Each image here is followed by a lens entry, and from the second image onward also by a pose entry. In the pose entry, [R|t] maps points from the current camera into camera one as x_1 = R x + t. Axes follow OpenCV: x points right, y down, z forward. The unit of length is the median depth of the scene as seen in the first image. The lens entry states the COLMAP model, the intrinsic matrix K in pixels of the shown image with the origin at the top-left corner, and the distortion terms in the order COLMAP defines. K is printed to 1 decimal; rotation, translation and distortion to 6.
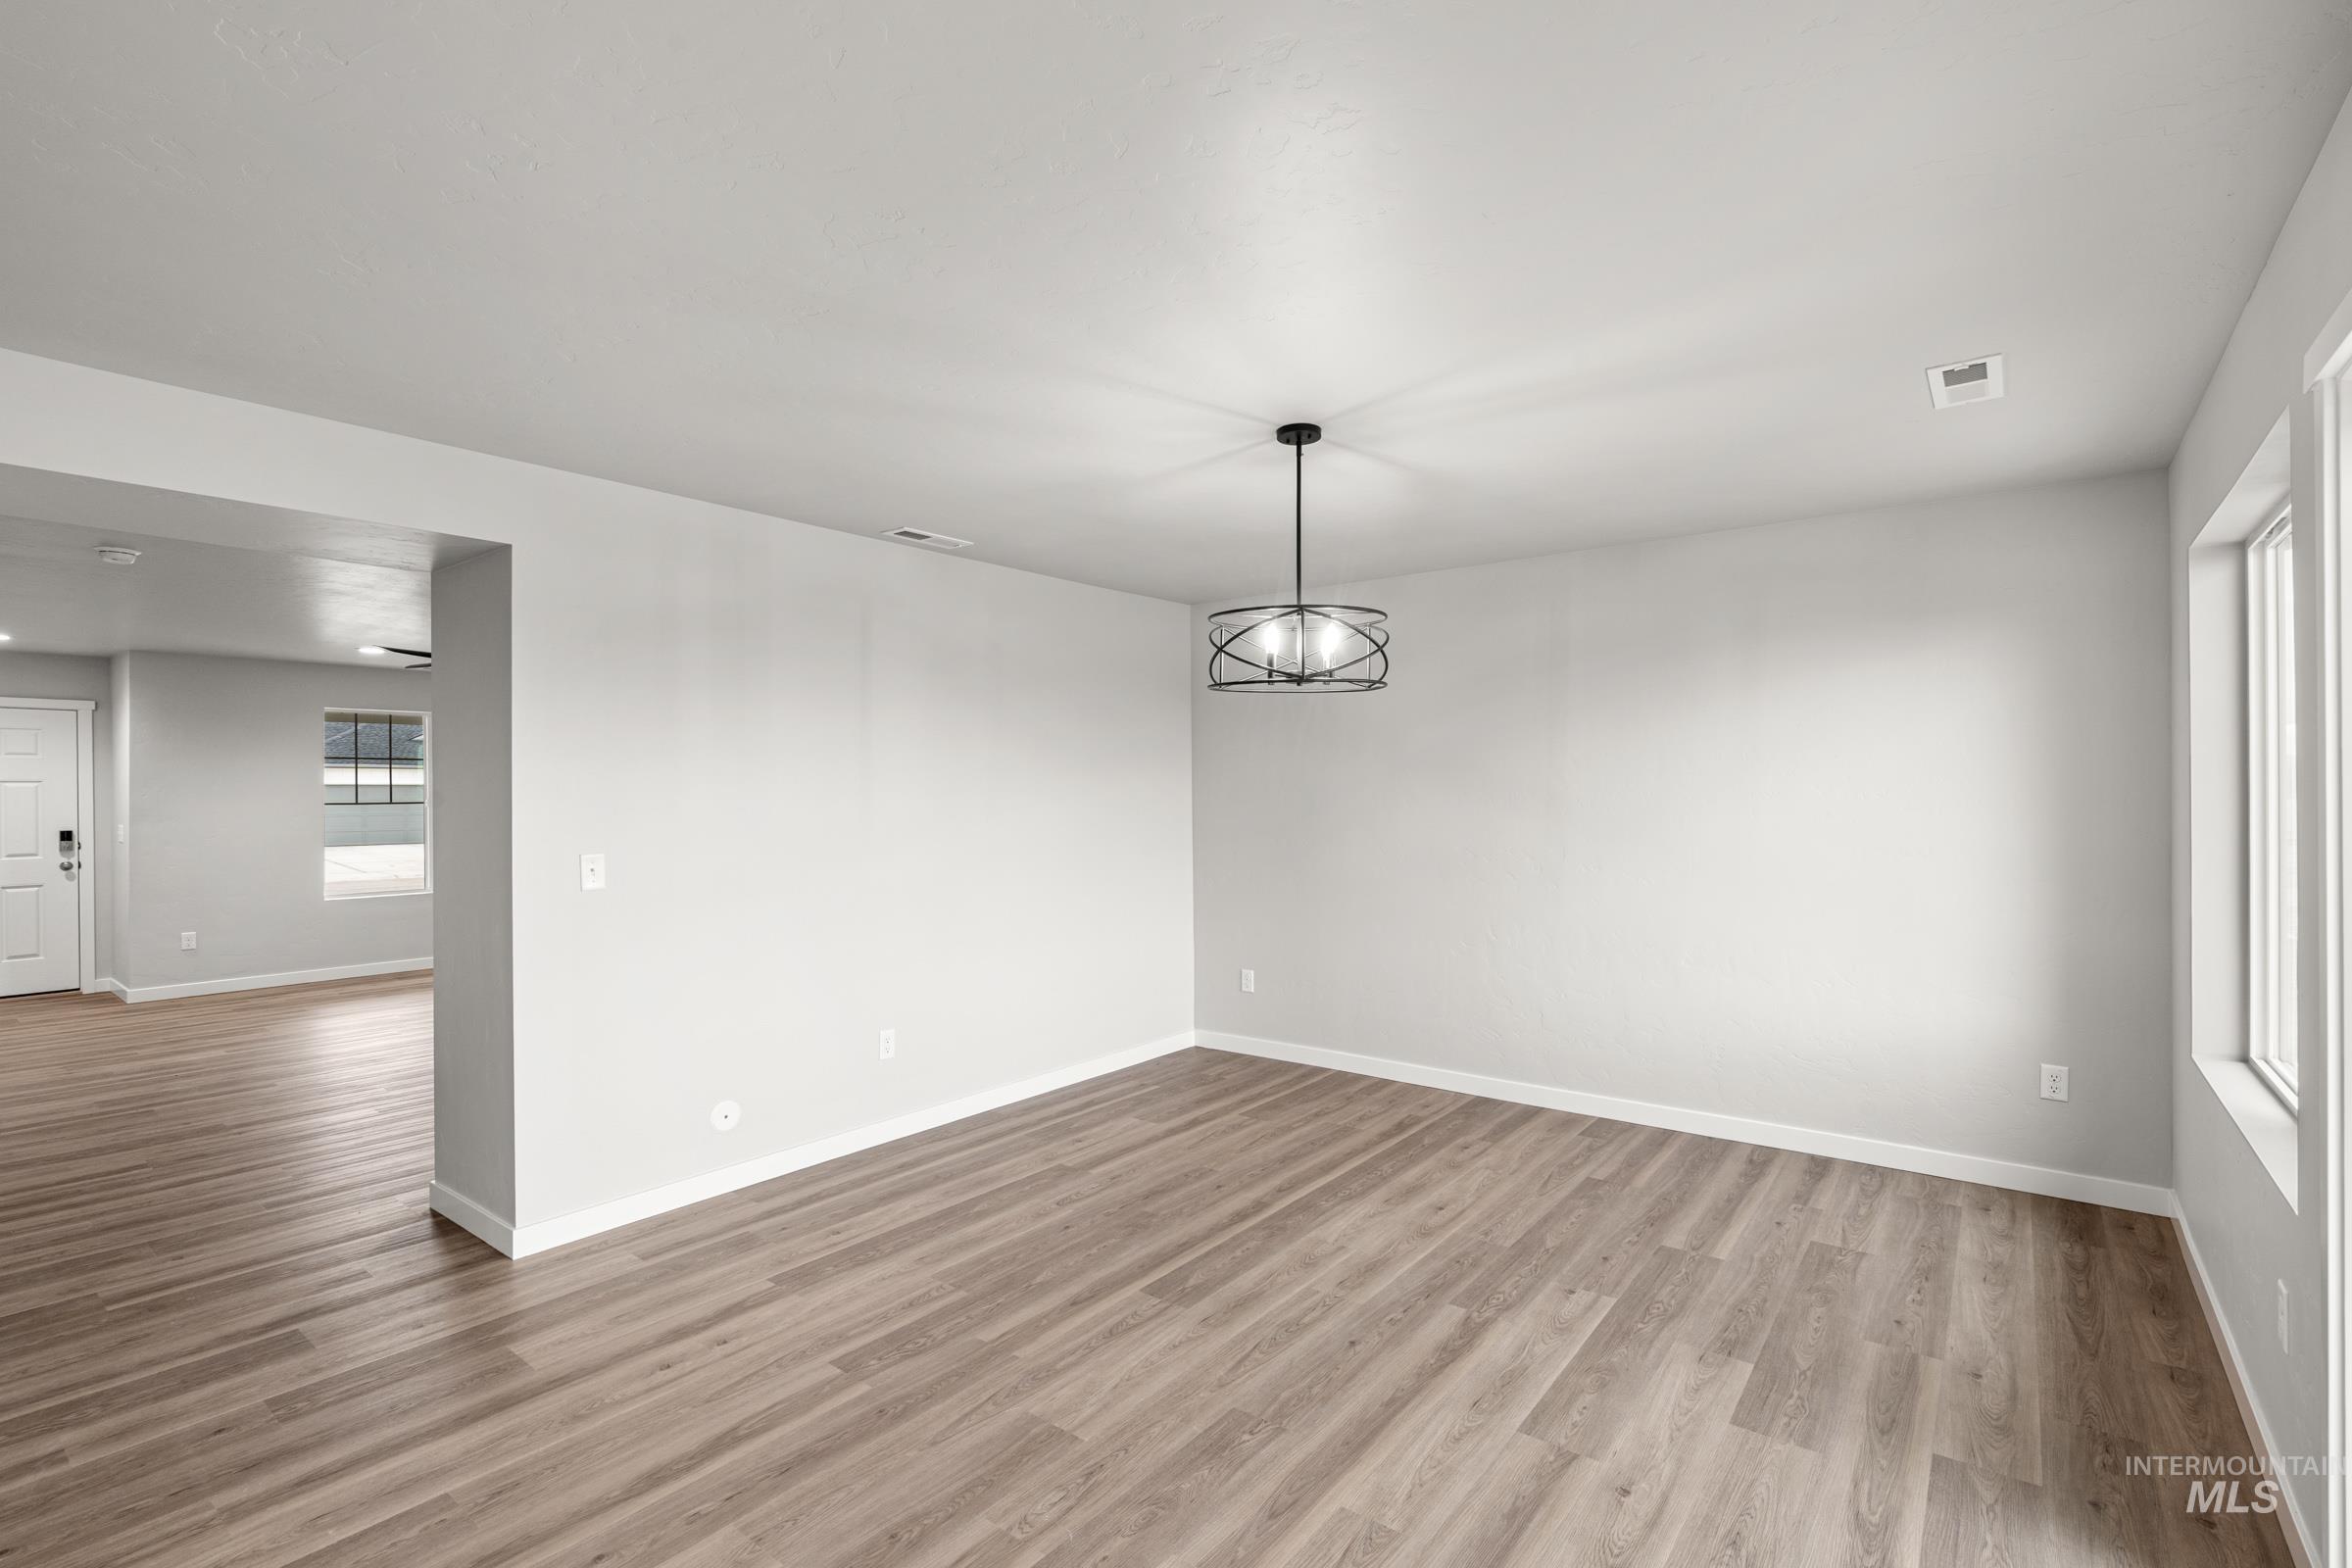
lens RADIAL K [[1021.9, 0, 1130.2], [0, 1021.9, 787.3], [0, 0, 1]] dist [-0.002969, 0.000781]
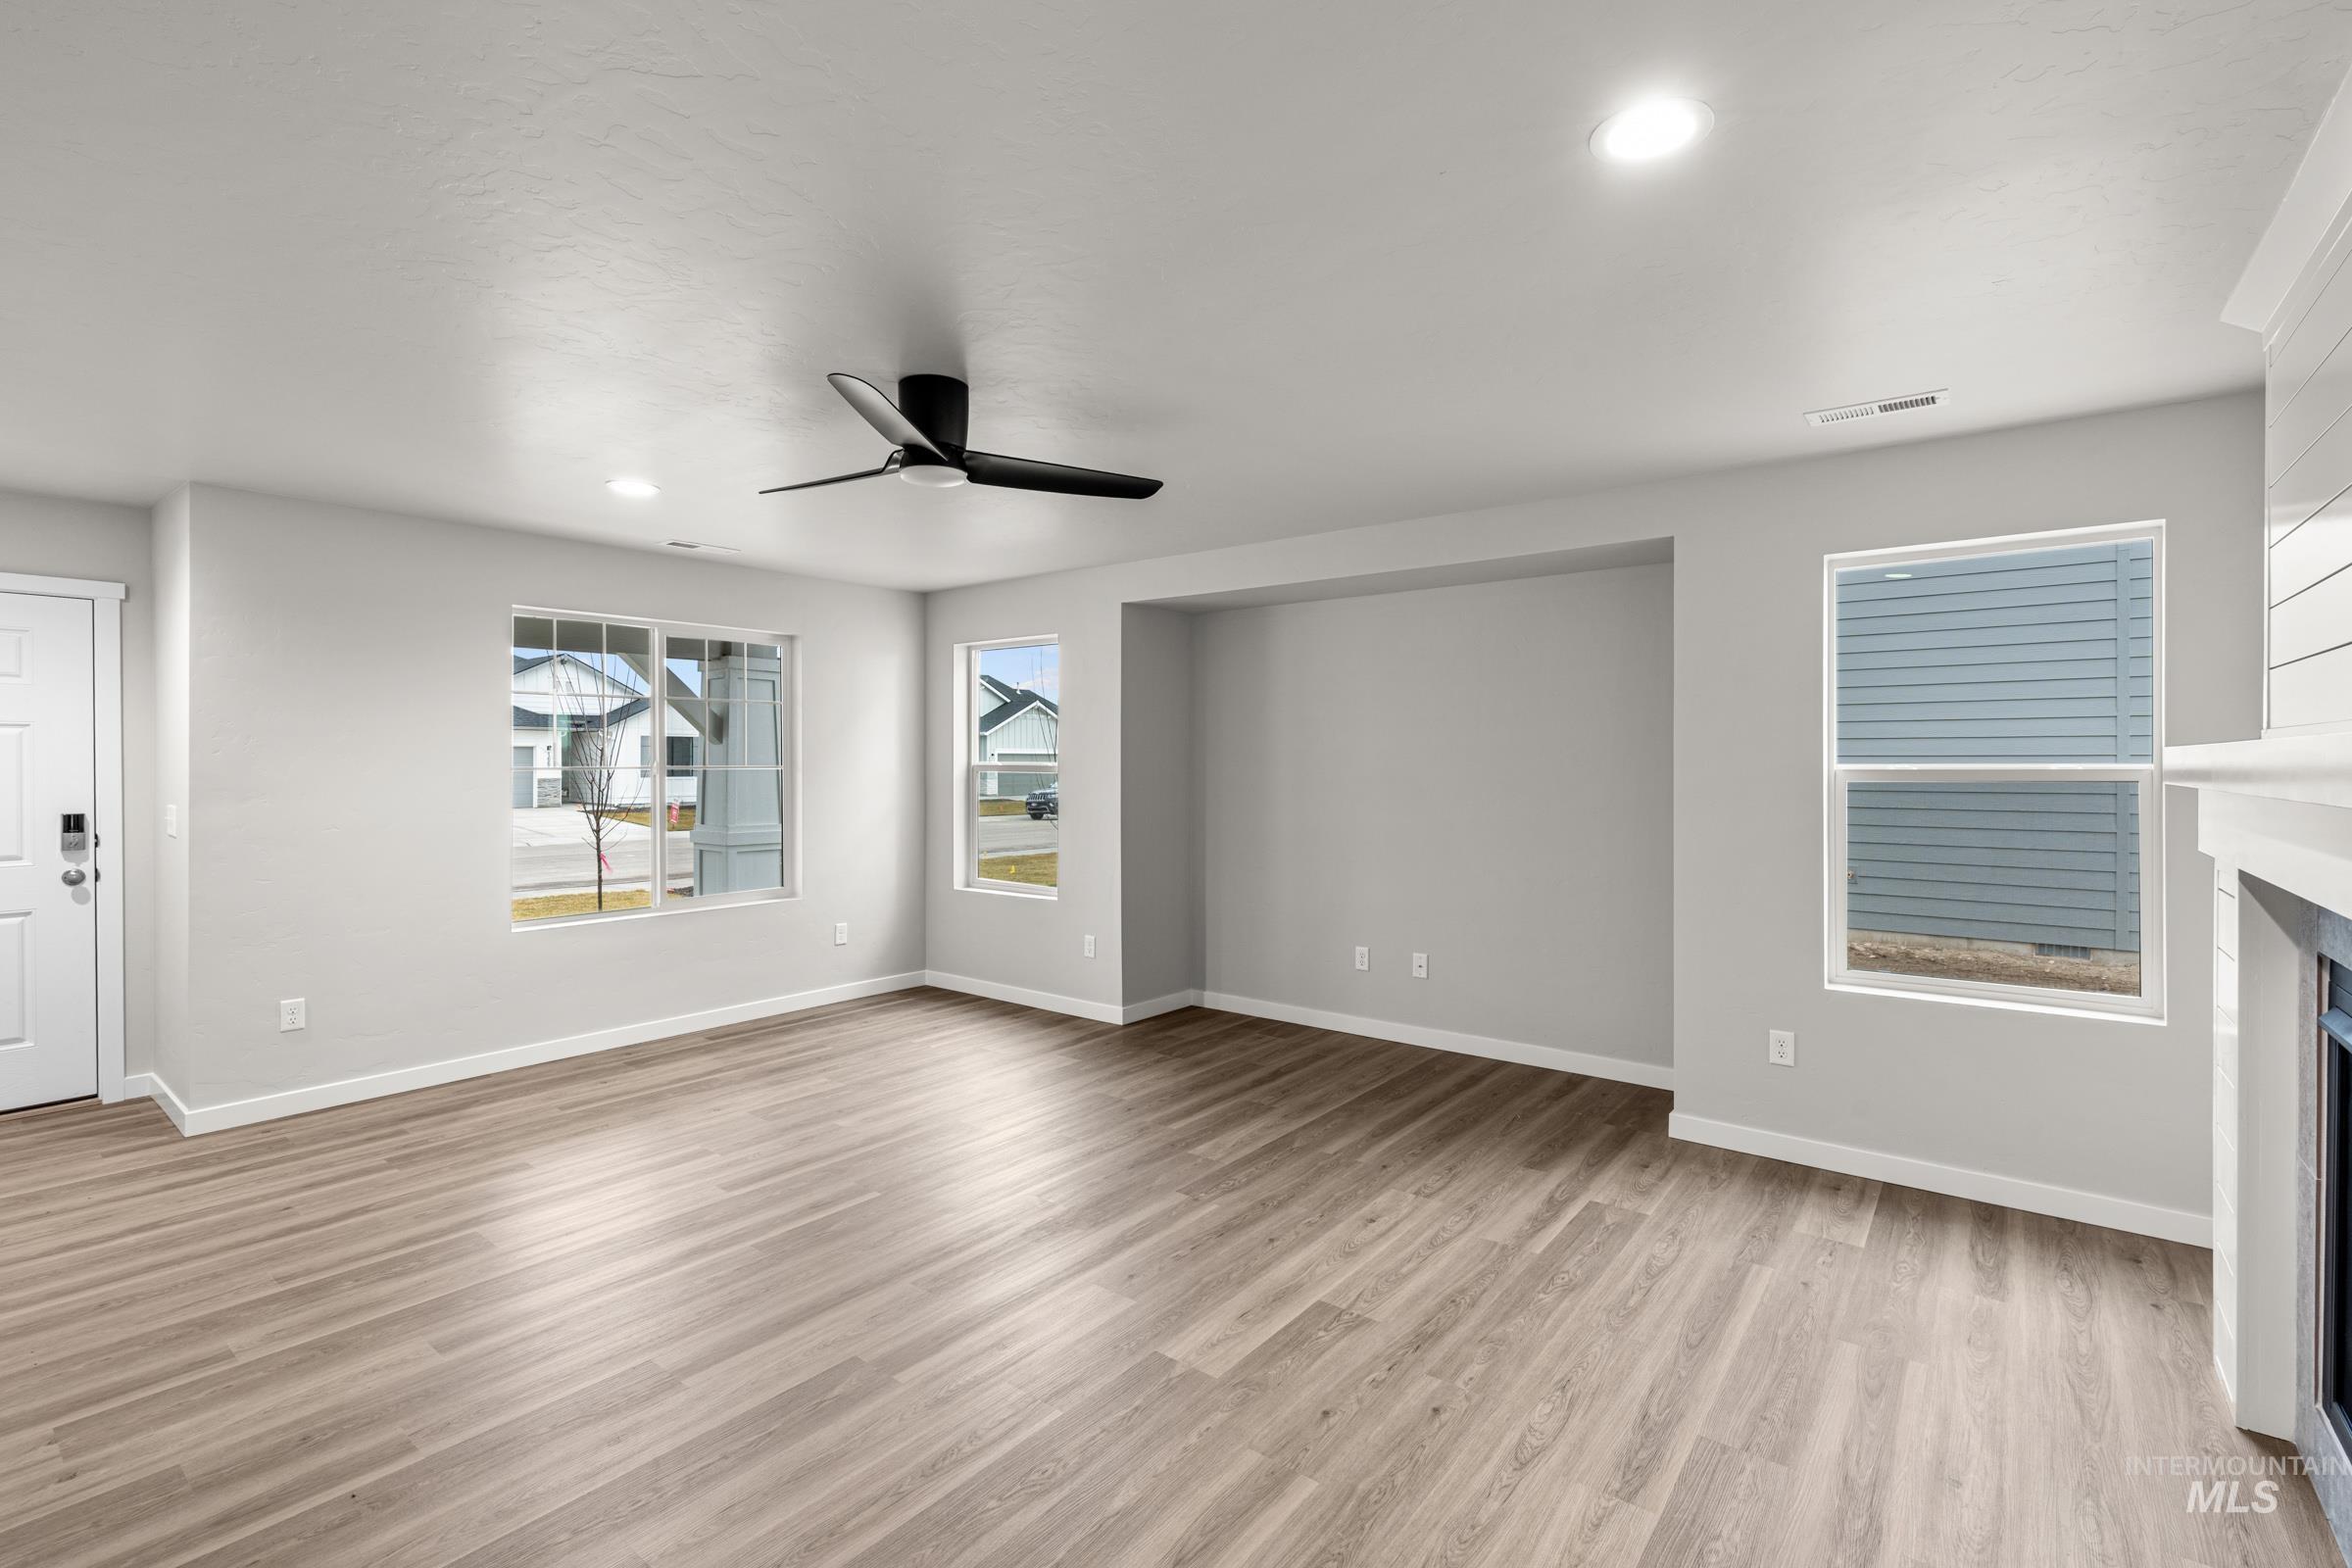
lens RADIAL K [[1021.9, 0, 1117.9], [0, 1021.9, 765.5], [0, 0, 1]] dist [-0.002969, 0.000781]
pose [[0.999921, 0.006924, -0.010485, -0.467812], [-0.006868, 0.999962, 0.005434, 0.009208], [0.010523, -0.005362, 0.999930, 0.449577]]
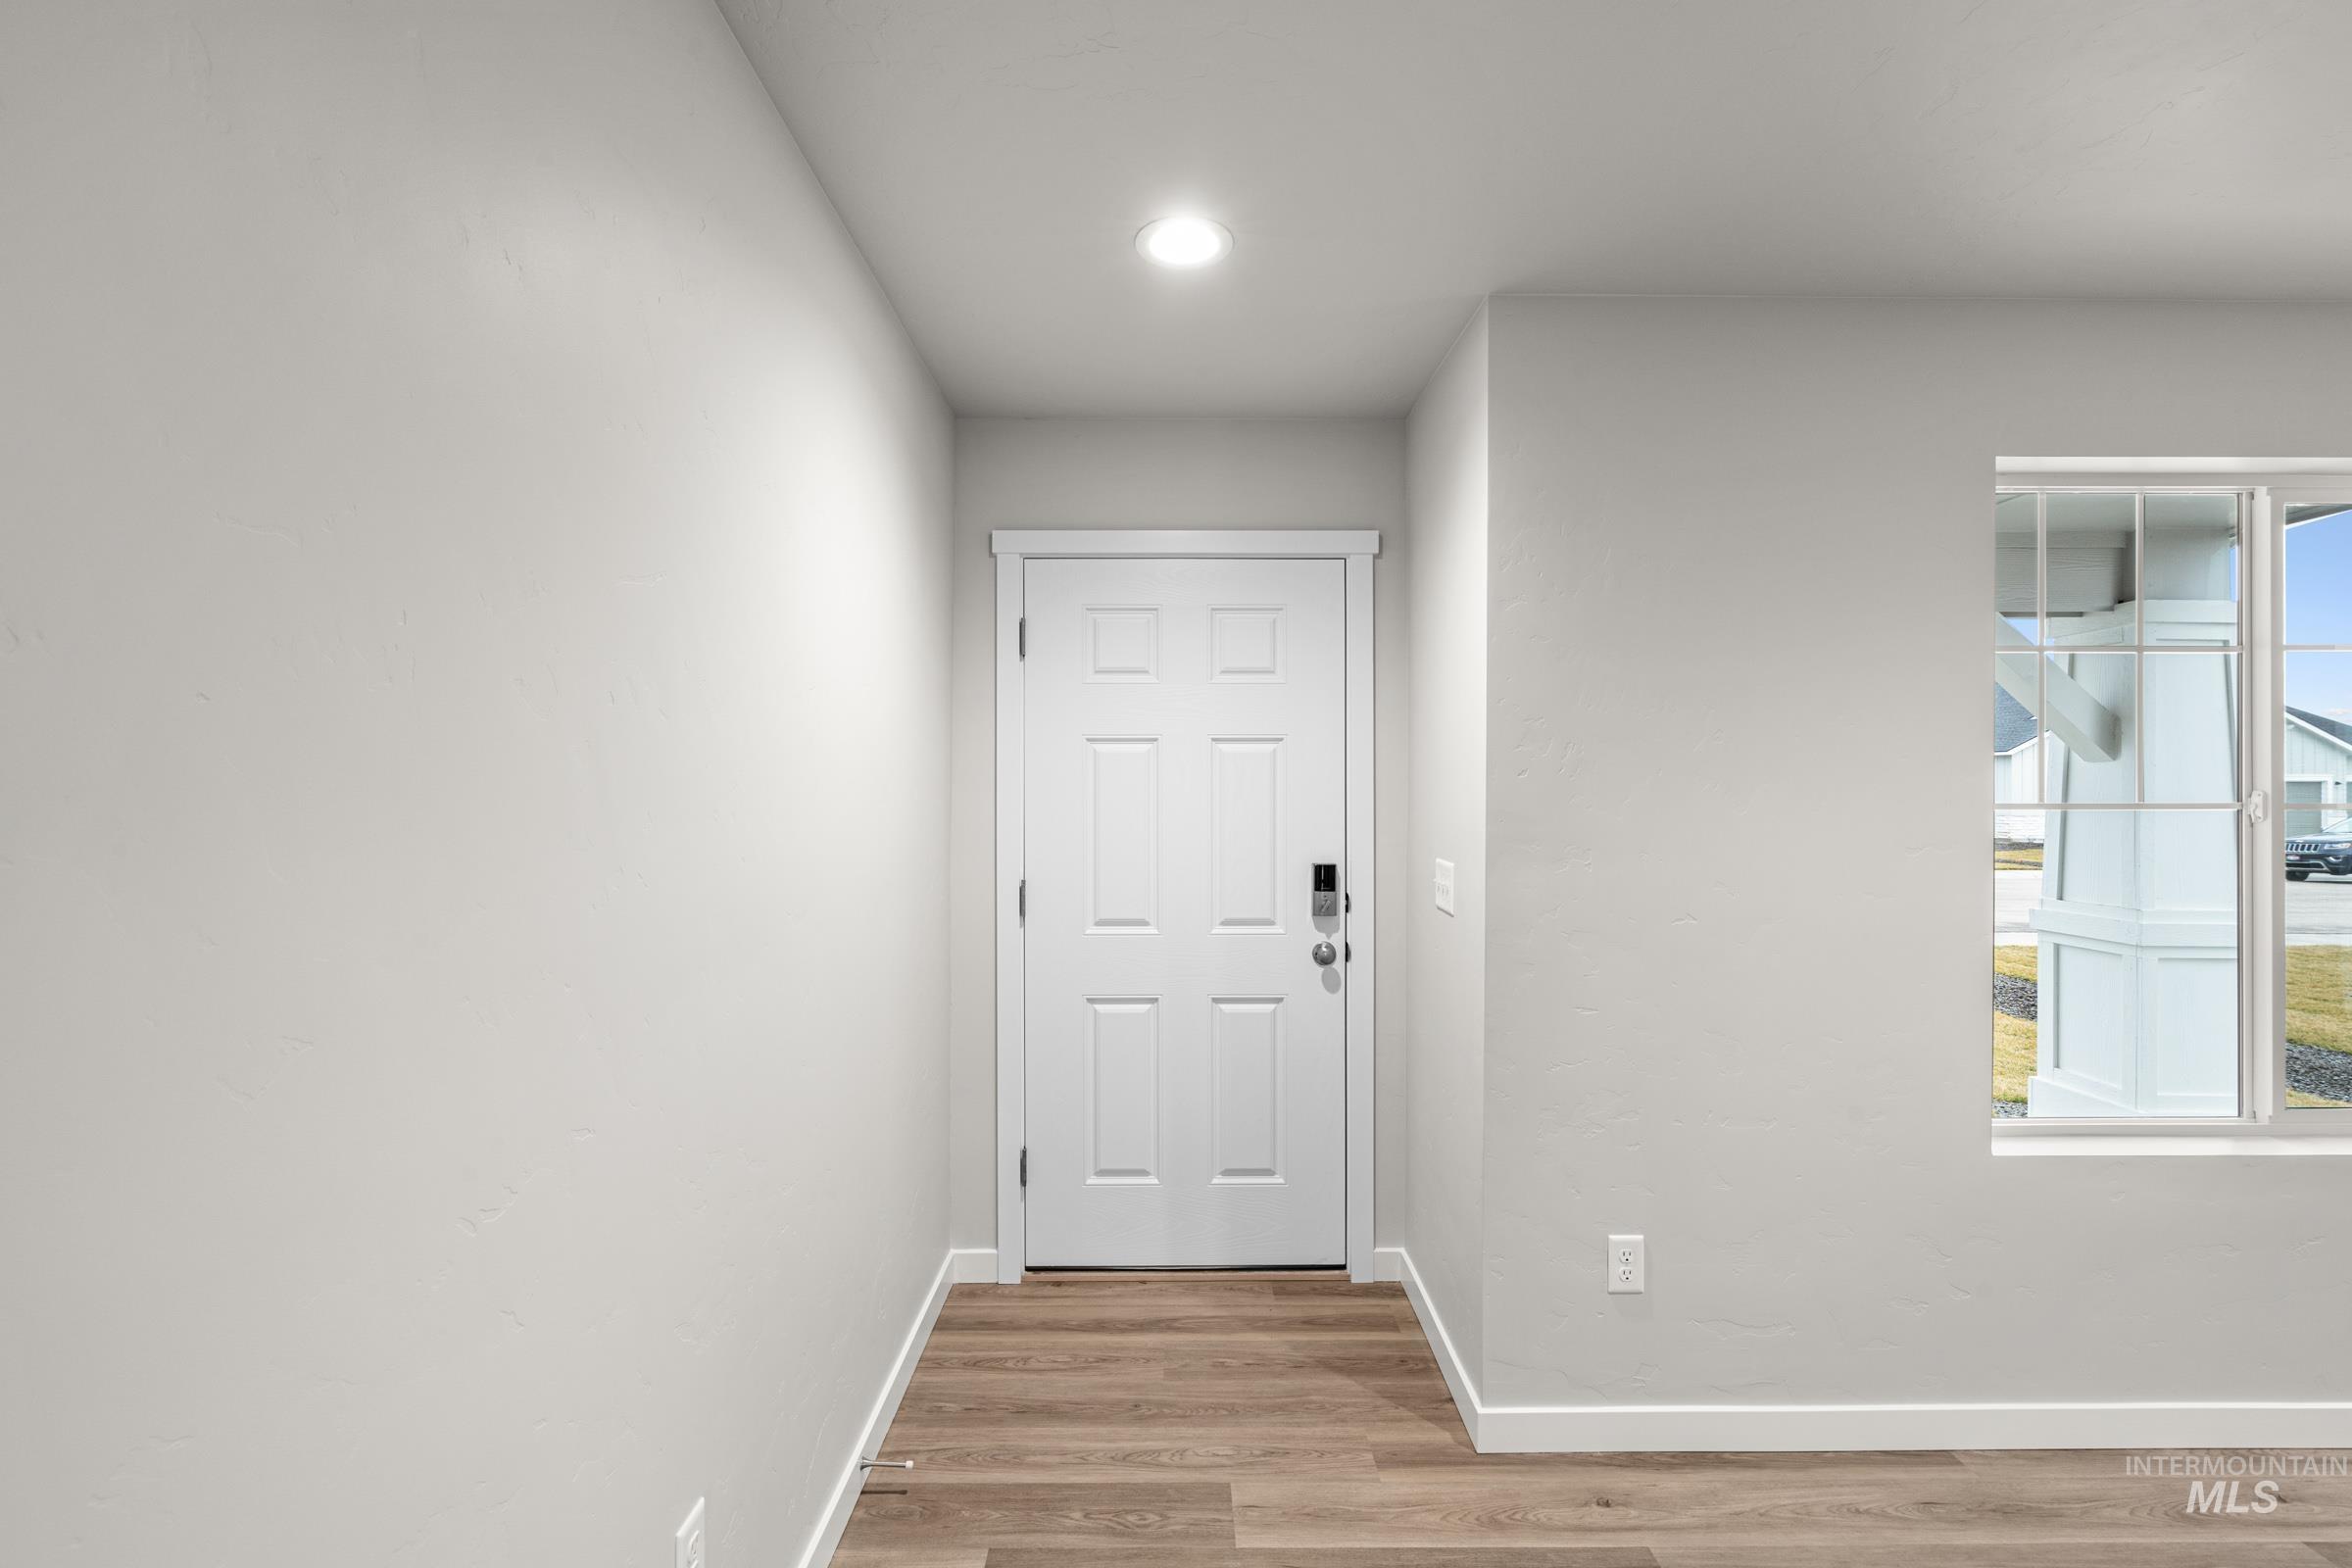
lens RADIAL K [[1021.9, 0, 1191.1], [0, 1021.9, 793.7], [0, 0, 1]] dist [-0.002969, 0.000781]
pose [[0.631157, 0.010506, -0.775584, -0.771308], [-0.006136, 0.999945, 0.008553, 0.012486], [0.775631, -0.000639, 0.631187, 0.712027]]
